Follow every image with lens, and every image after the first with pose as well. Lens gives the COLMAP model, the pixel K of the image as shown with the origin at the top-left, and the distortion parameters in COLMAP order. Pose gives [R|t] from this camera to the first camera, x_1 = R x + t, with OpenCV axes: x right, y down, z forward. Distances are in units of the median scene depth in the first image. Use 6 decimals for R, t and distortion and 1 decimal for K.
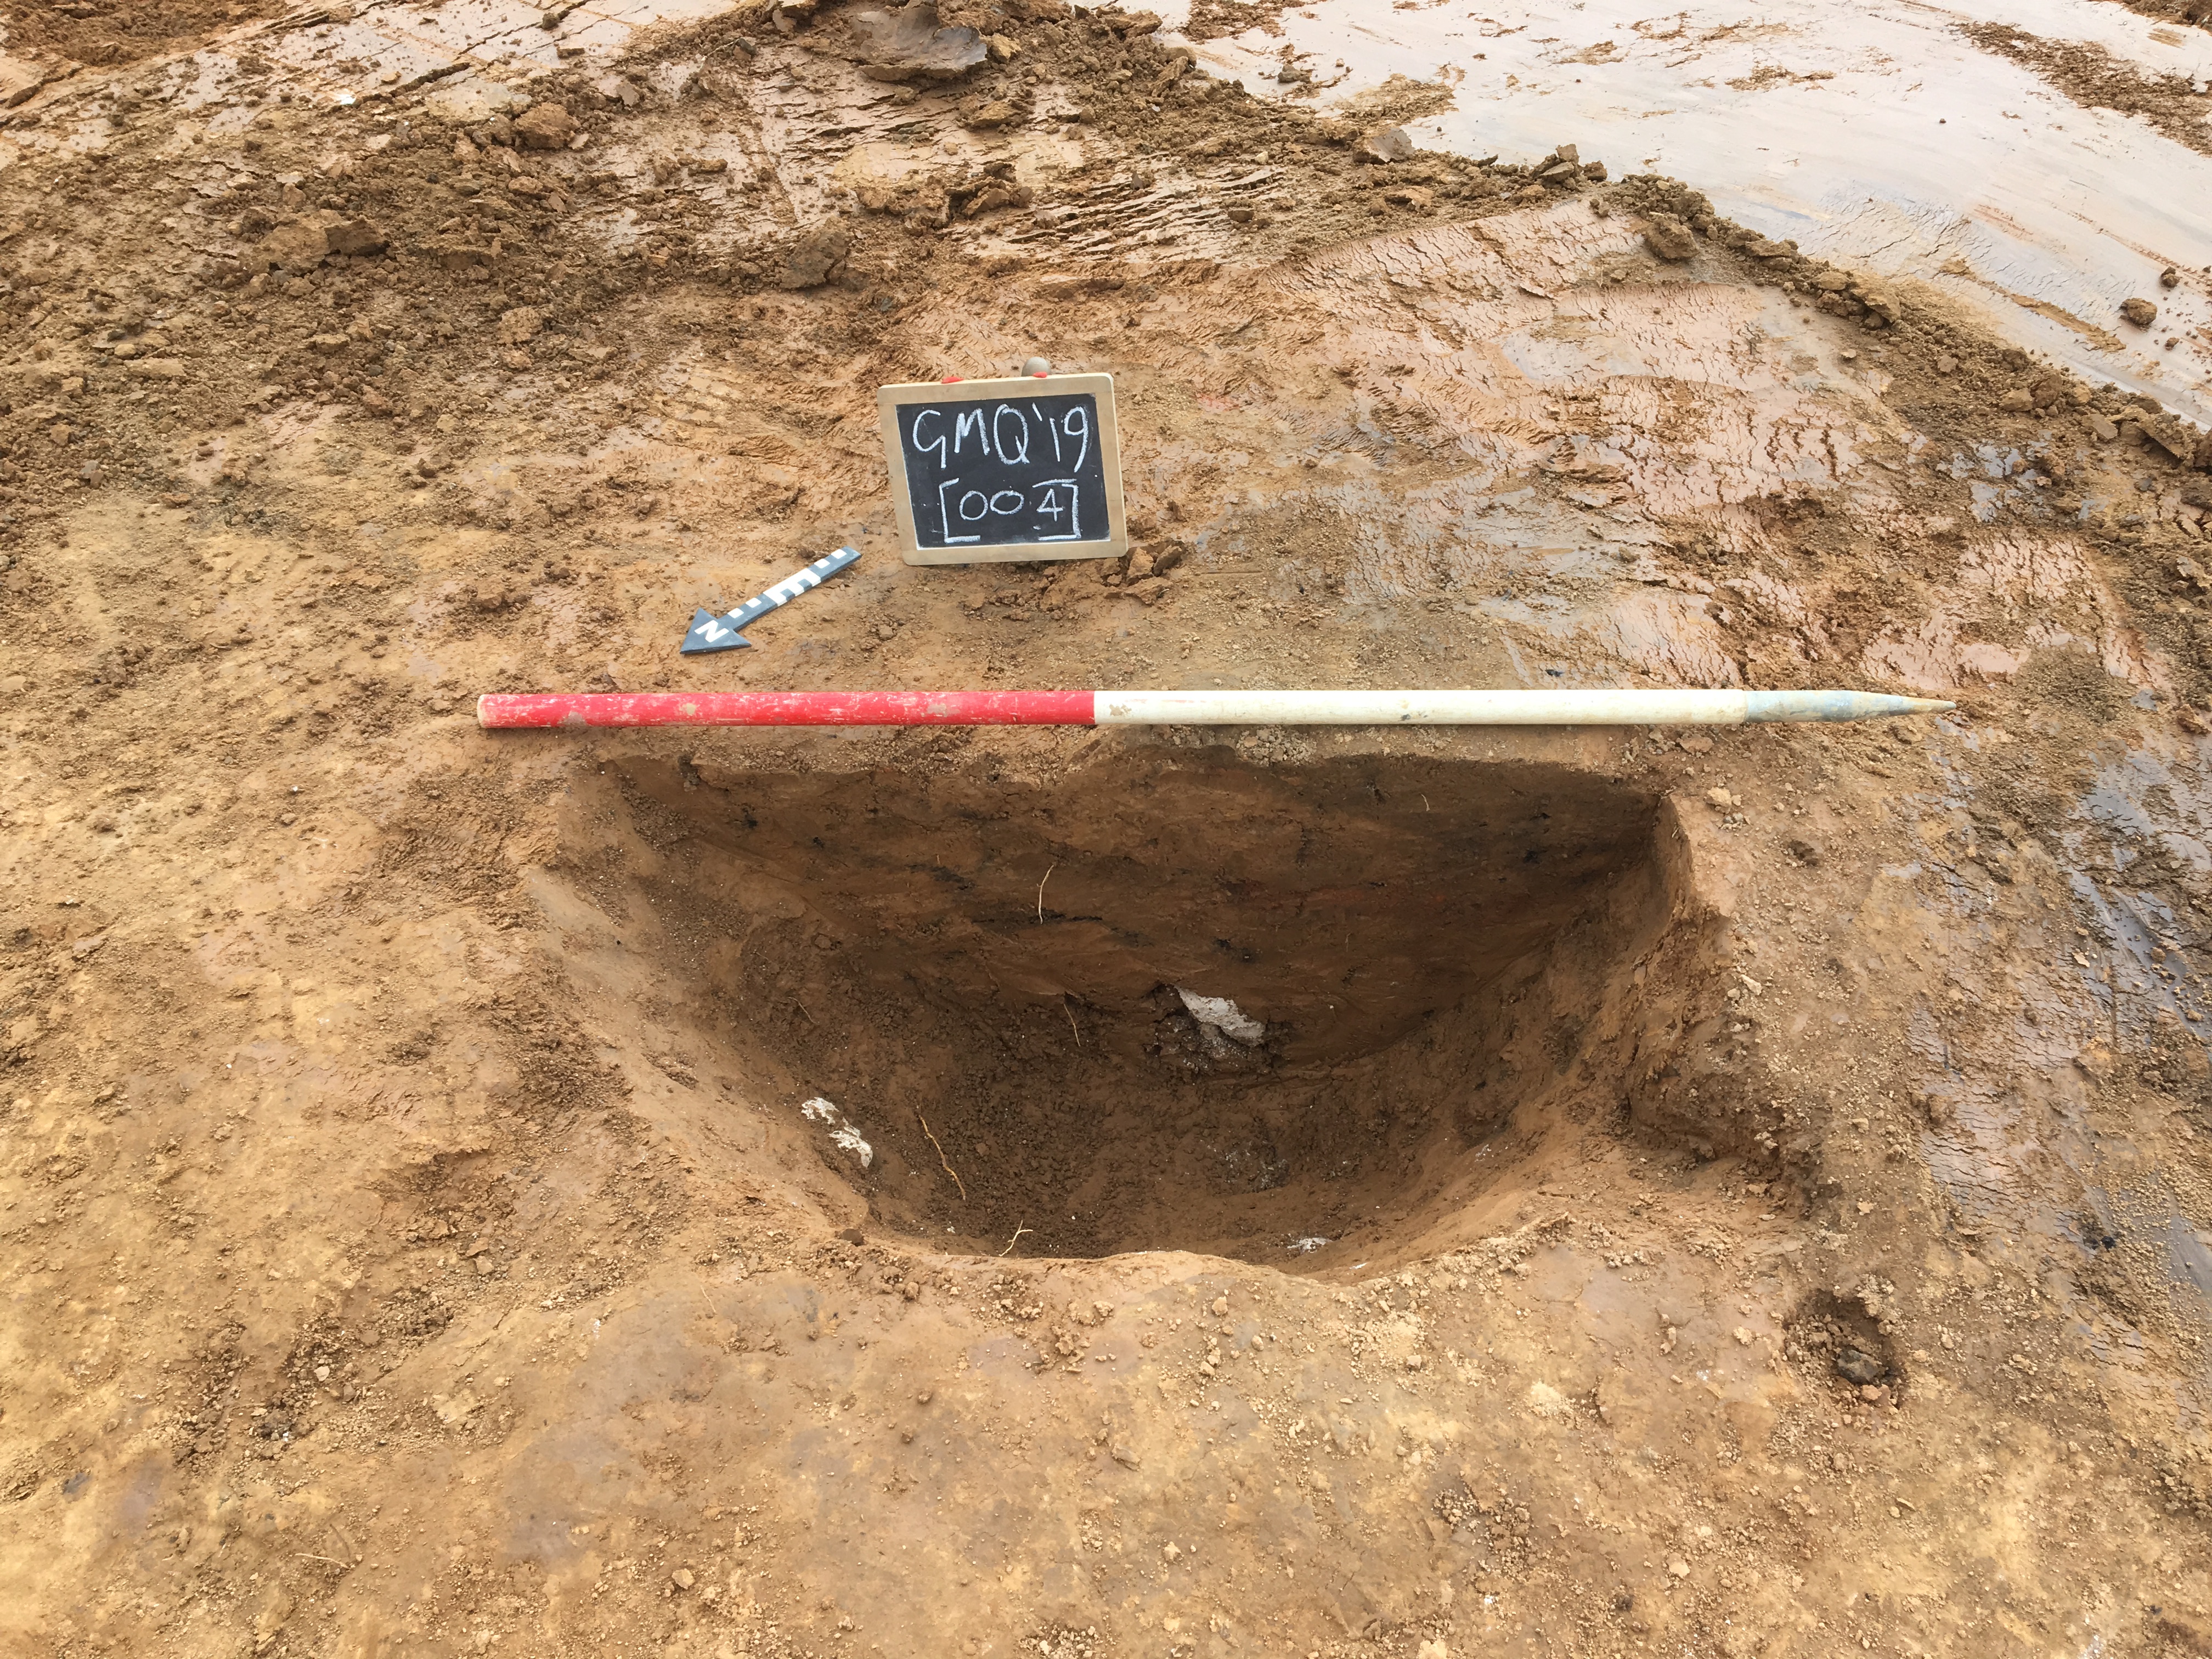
lens RADIAL K [[1821.2, 0, 1109.0], [0, 1821.2, 887.3], [0, 0, 1]] dist [0.066906, -0.093013]
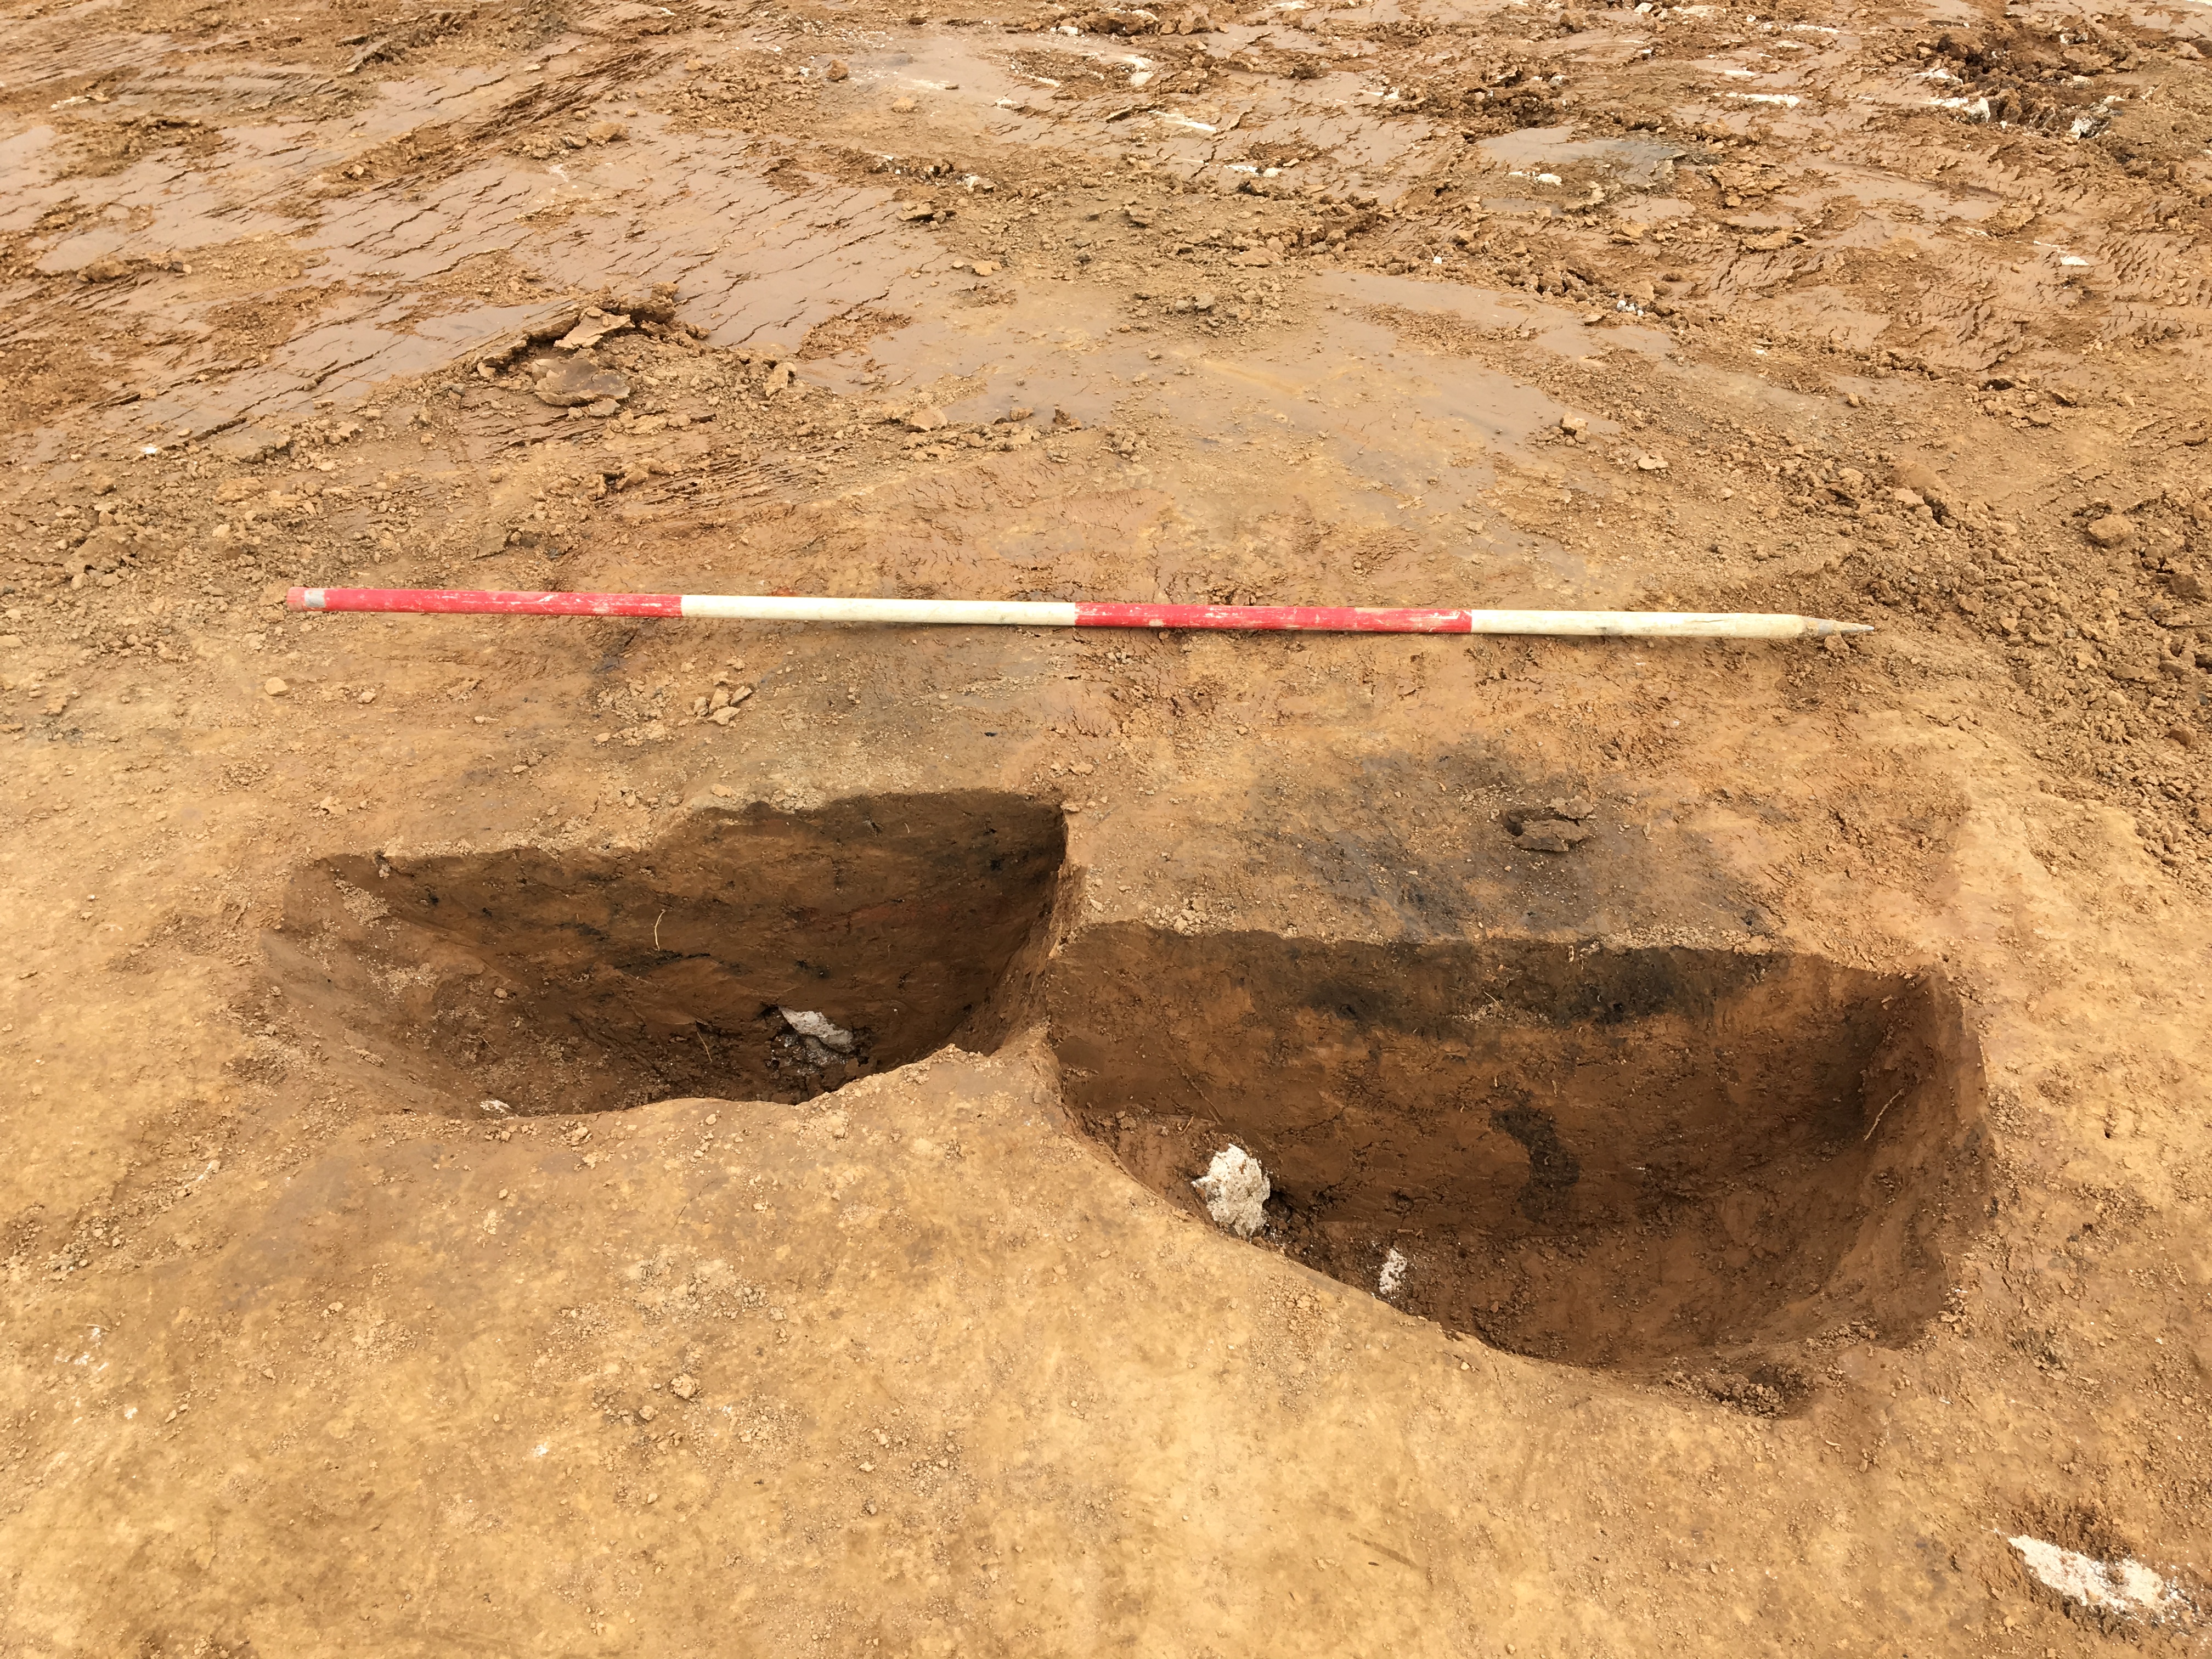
lens RADIAL K [[1859.5, 0, 1108.7], [0, 1859.5, 824.0], [0, 0, 1]] dist [0.086543, -0.123208]
pose [[0.993914, -0.095154, 0.055507, 0.218412], [0.104319, 0.974895, -0.196719, 0.222163], [-0.035395, 0.201312, 0.978887, -0.384720]]
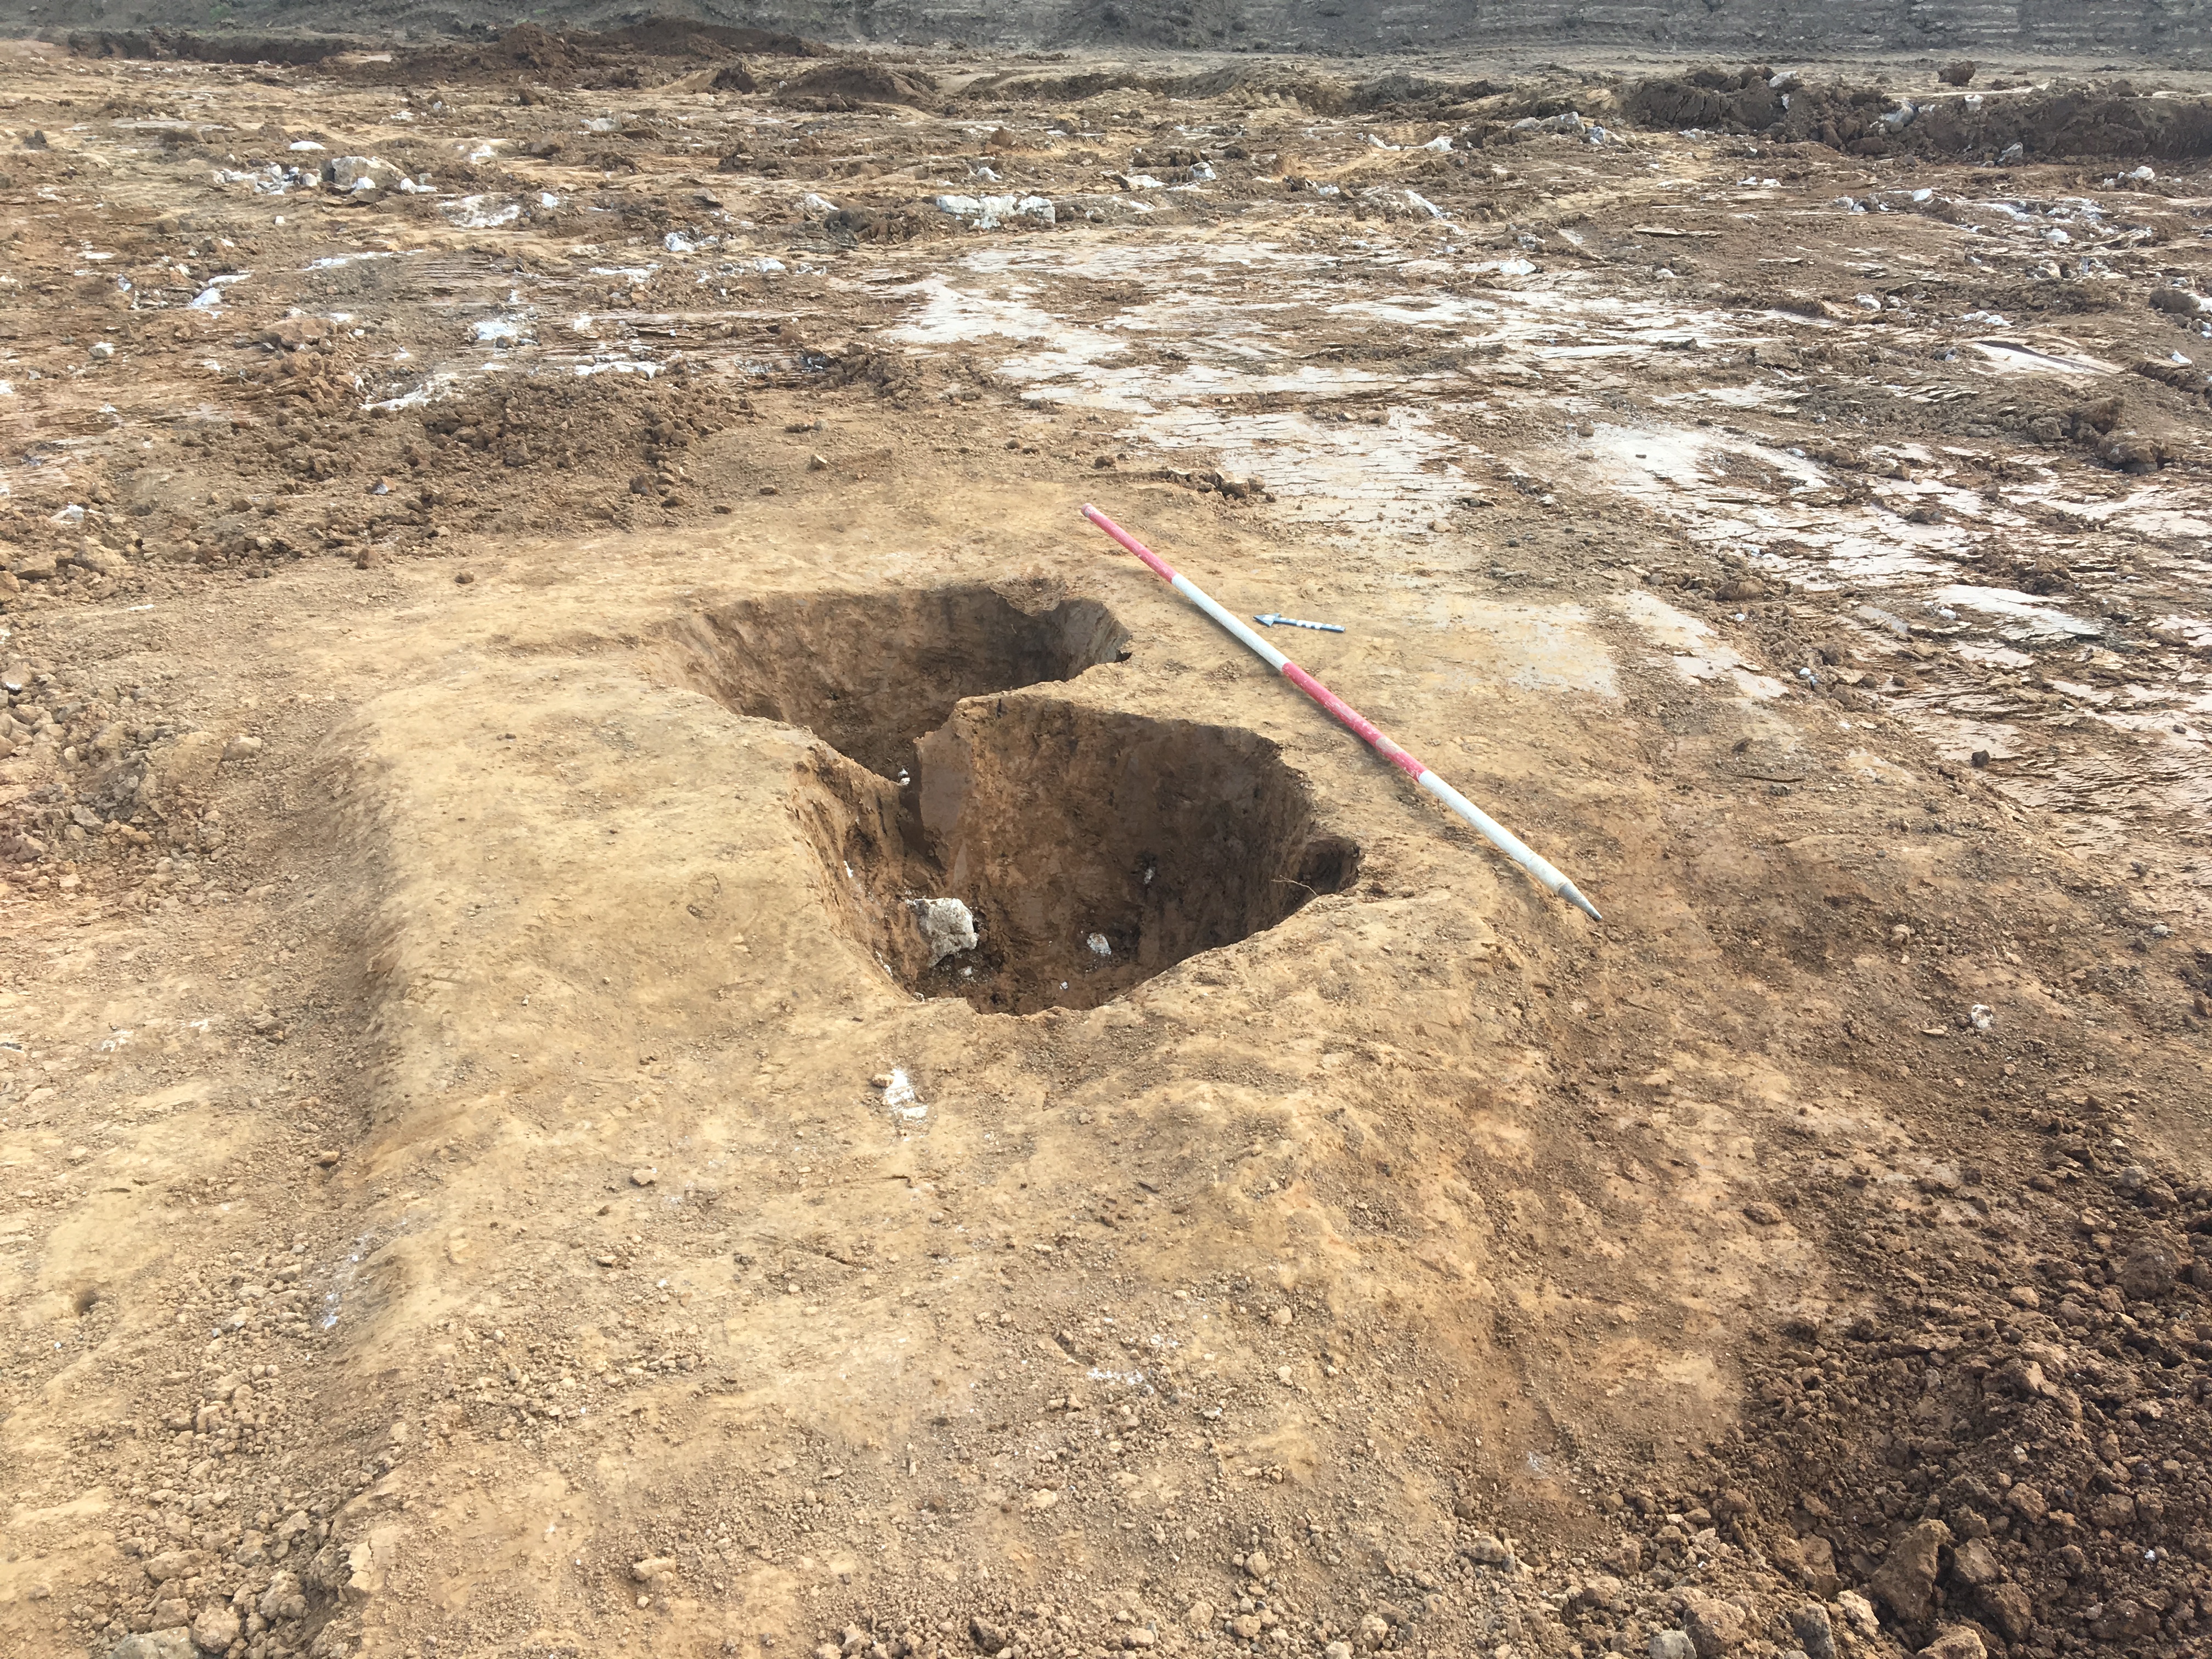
lens RADIAL K [[1821.2, 0, 1109.0], [0, 1821.2, 887.3], [0, 0, 1]] dist [0.066906, -0.093013]
pose [[0.749667, 0.309946, -0.584750, 1.540441], [-0.515954, 0.827058, -0.223087, 0.523199], [0.414477, 0.468945, 0.779936, -0.611382]]
